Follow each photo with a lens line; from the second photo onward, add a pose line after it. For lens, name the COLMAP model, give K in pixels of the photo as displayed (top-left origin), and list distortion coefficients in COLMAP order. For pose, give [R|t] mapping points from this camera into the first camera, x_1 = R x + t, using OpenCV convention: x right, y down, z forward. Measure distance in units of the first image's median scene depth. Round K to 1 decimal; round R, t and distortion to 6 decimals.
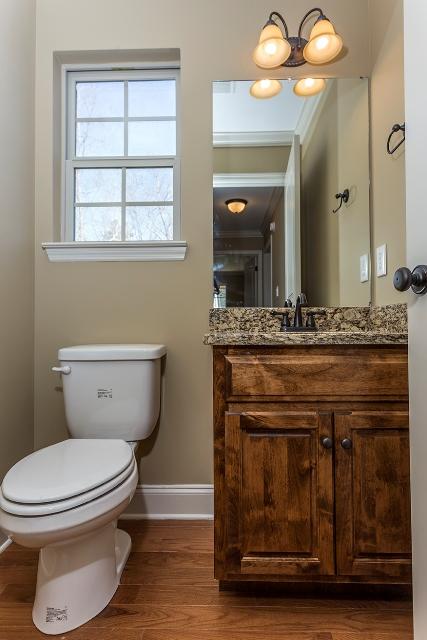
lens RADIAL K [[359.0, 0, 209.9], [0, 359.0, 317.2], [0, 0, 1]] dist [-0.017313, 0.001797]
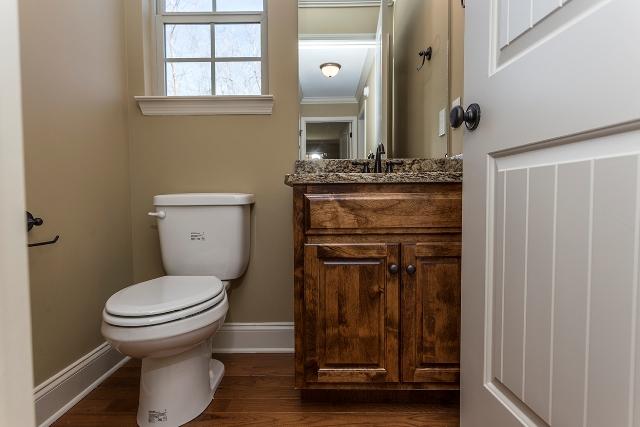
lens RADIAL K [[359.0, 0, 314.6], [0, 359.0, 215.9], [0, 0, 1]] dist [-0.017313, 0.001797]
pose [[0.999857, -0.001572, 0.016811, 0.055594], [0.000326, 0.997270, 0.073839, 0.095226], [-0.016881, -0.073823, 0.997128, -0.109094]]
